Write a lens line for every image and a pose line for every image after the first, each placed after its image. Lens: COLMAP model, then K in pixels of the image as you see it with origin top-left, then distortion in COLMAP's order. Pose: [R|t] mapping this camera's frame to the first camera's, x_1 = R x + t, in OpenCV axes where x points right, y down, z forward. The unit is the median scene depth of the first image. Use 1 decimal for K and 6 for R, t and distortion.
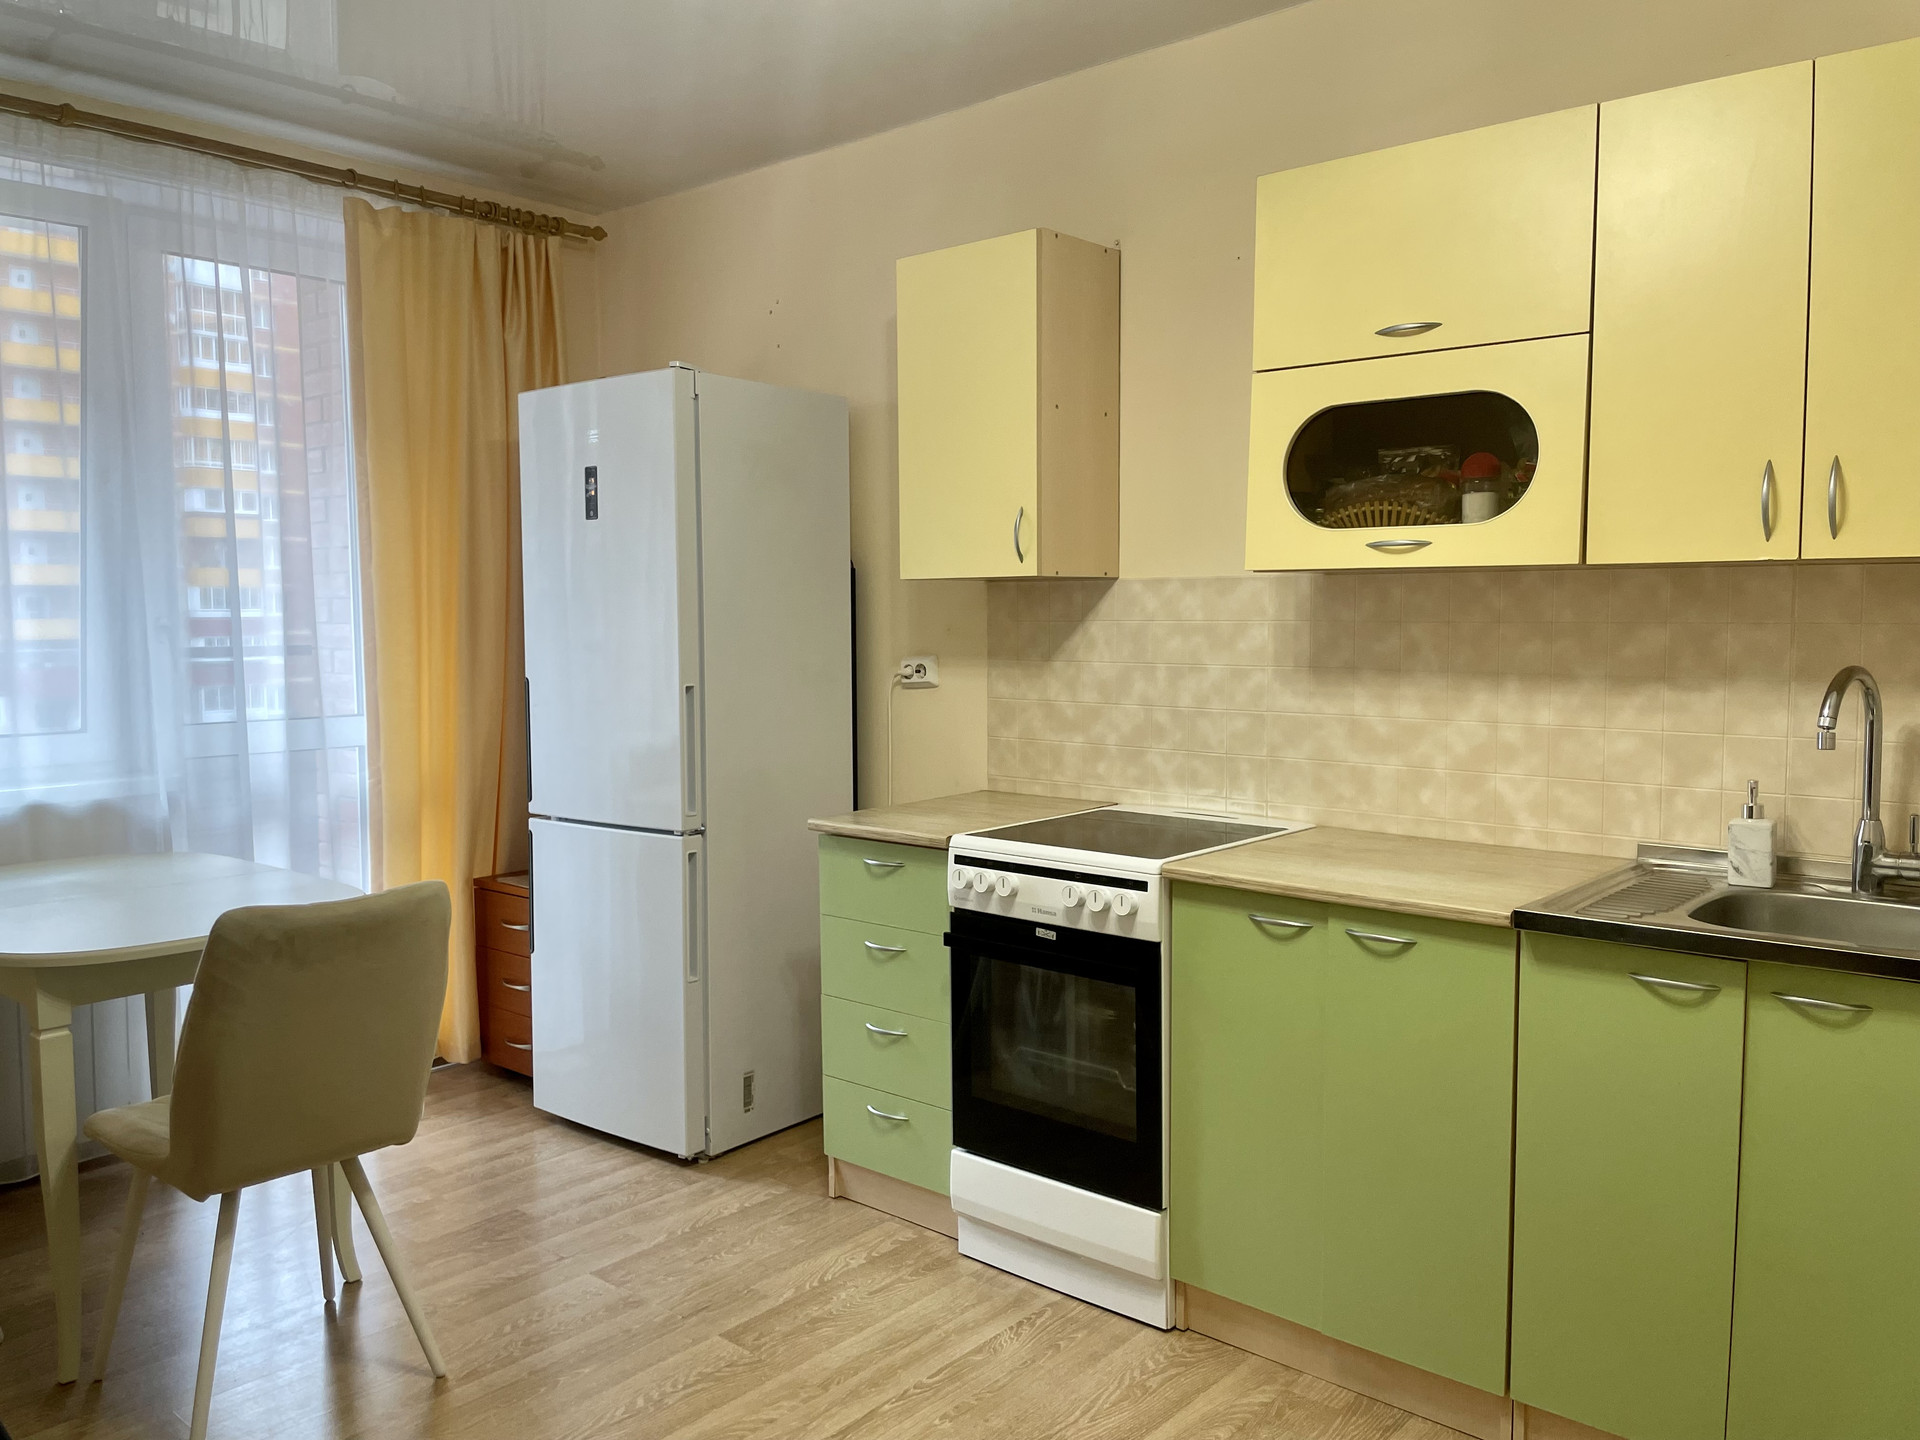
lens RADIAL K [[1460.3, 0, 952.6], [0, 1460.3, 703.8], [0, 0, 1]] dist [0.100038, -0.132057]
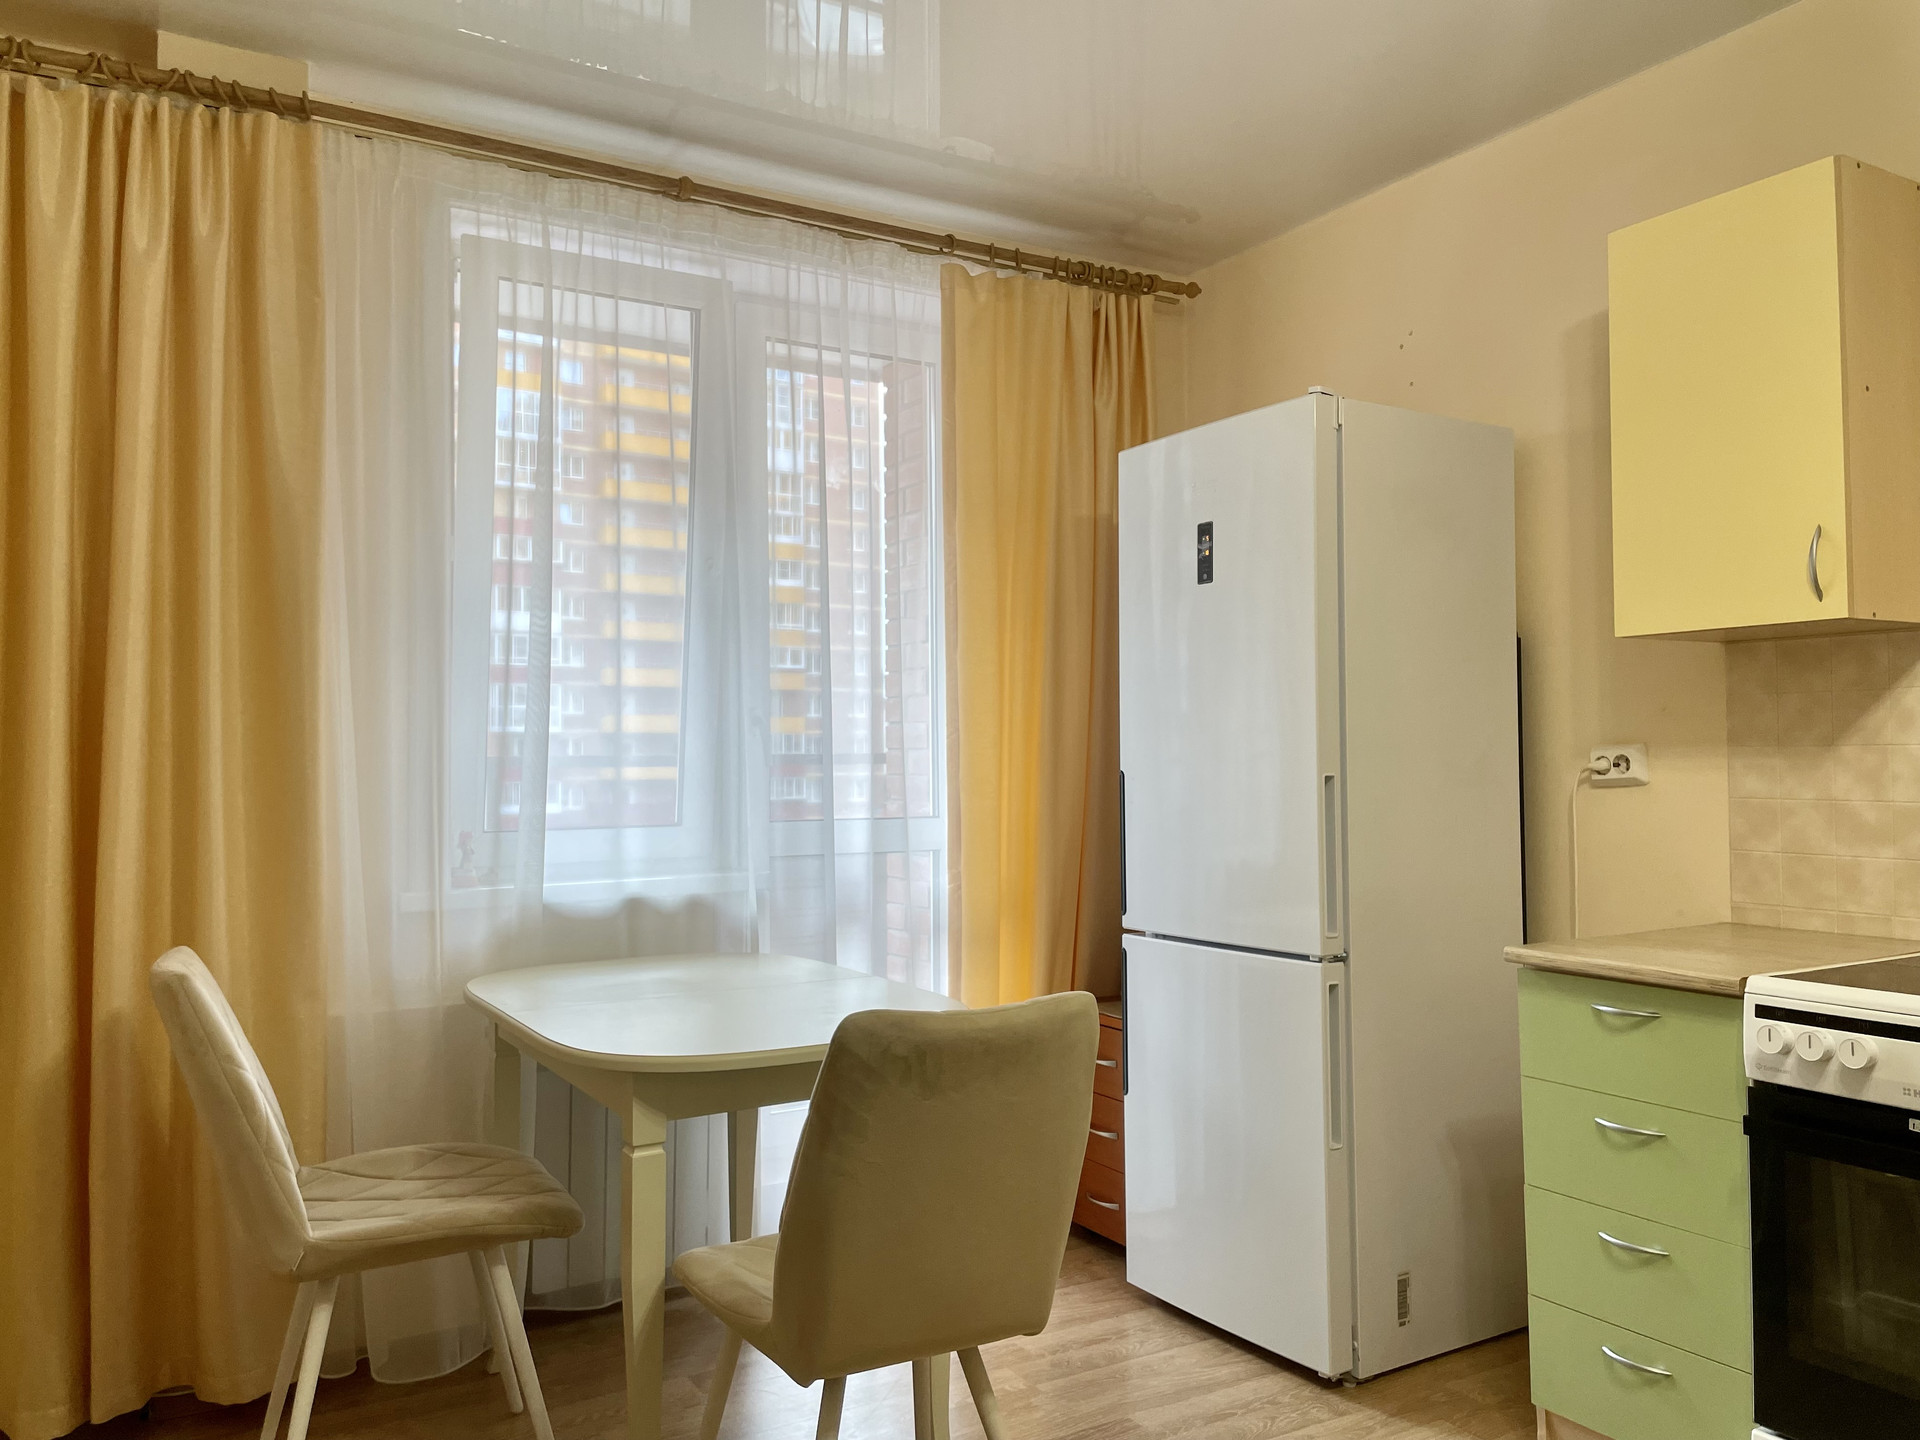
lens RADIAL K [[1453.4, 0, 969.3], [0, 1453.4, 712.7], [0, 0, 1]] dist [0.099478, -0.138205]
pose [[0.949121, -0.009709, -0.314763, -0.120406], [-0.019509, 0.995792, -0.089544, 0.031367], [0.314308, 0.091129, 0.944937, 0.177044]]
